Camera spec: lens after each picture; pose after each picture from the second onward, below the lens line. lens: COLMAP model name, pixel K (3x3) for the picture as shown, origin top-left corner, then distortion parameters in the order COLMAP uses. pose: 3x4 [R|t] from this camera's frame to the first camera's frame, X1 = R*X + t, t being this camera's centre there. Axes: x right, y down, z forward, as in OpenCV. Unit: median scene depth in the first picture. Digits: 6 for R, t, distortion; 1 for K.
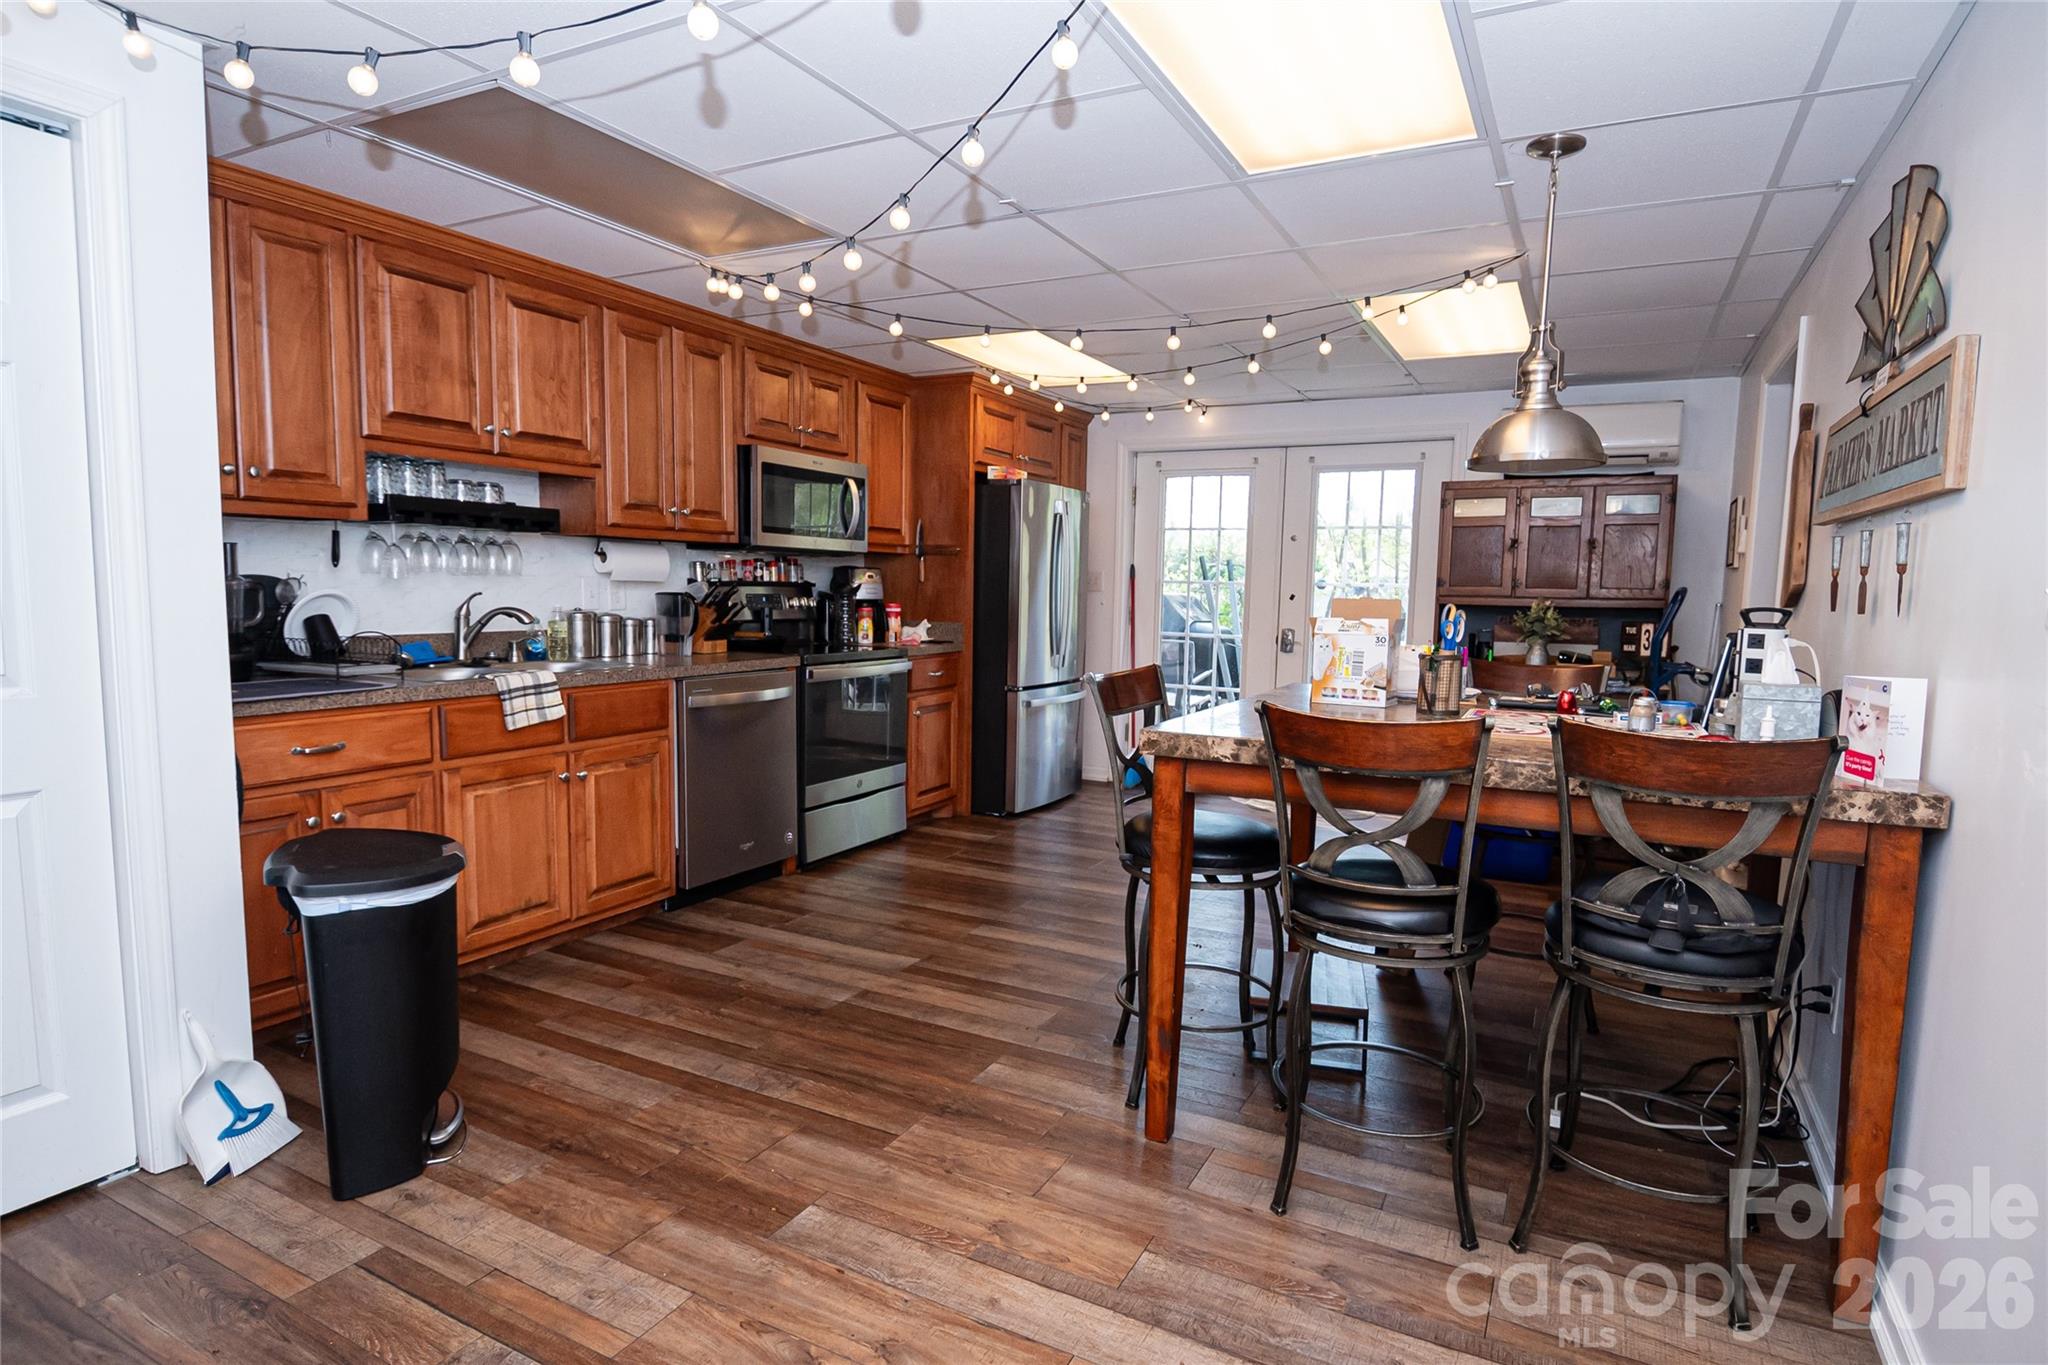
lens RADIAL K [[1072.6, 0, 1024.0], [0, 1072.6, 682.5], [0, 0, 1]] dist [0.015900, -0.025496]
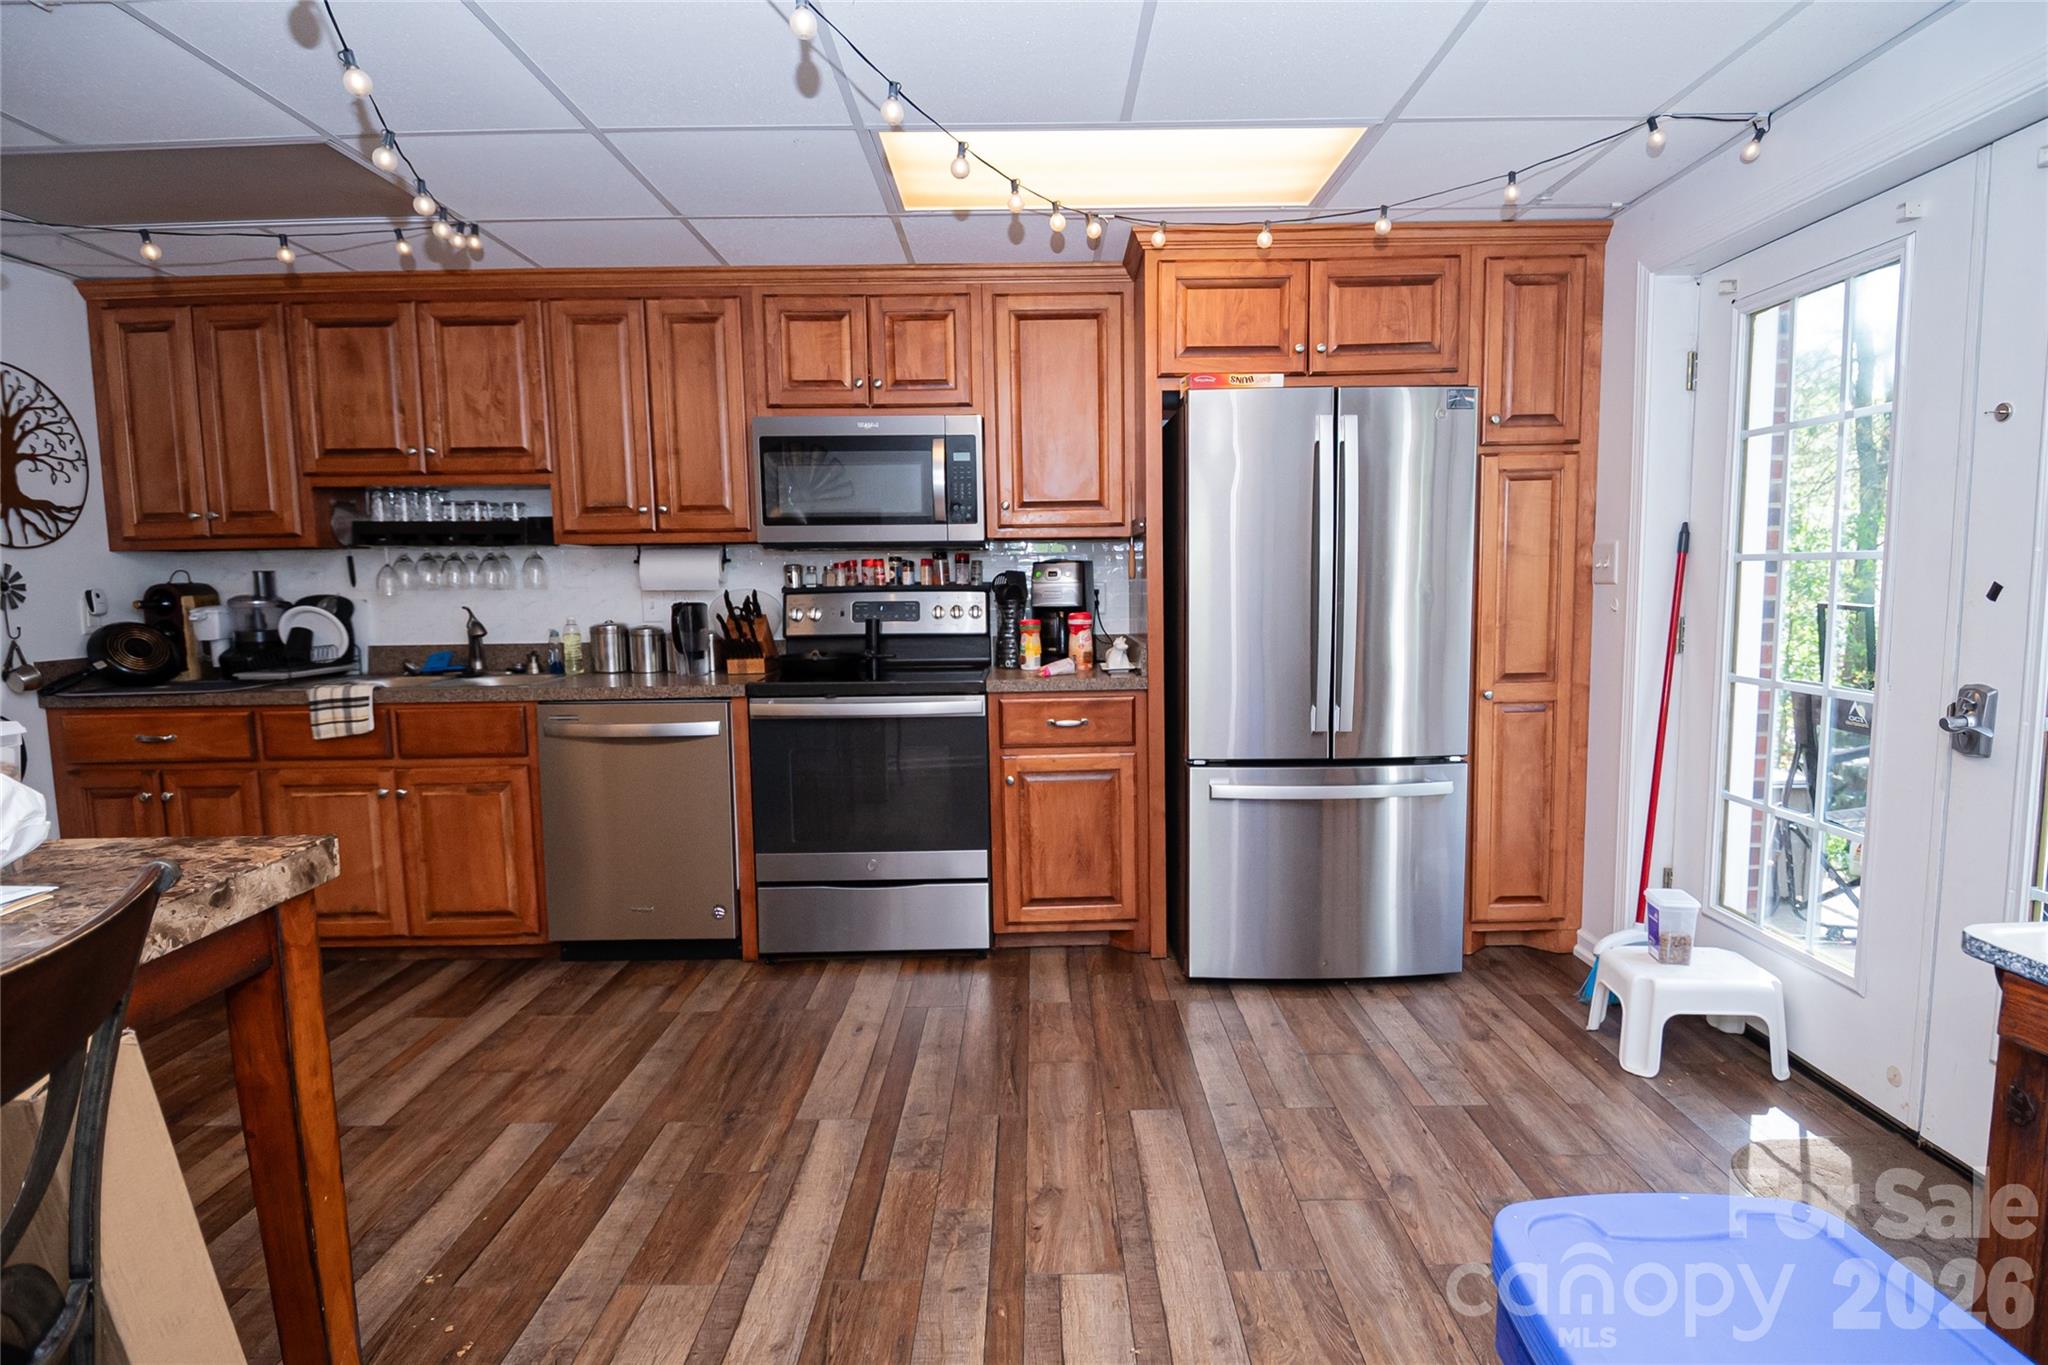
lens RADIAL K [[1049.8, 0, 1024.0], [0, 1049.8, 682.5], [0, 0, 1]] dist [0.020255, -0.024047]
pose [[0.477475, 0.058996, -0.876662, 0.676169], [-0.057165, 0.997715, 0.036007, -0.079283], [0.876784, 0.032922, 0.479757, 1.003756]]
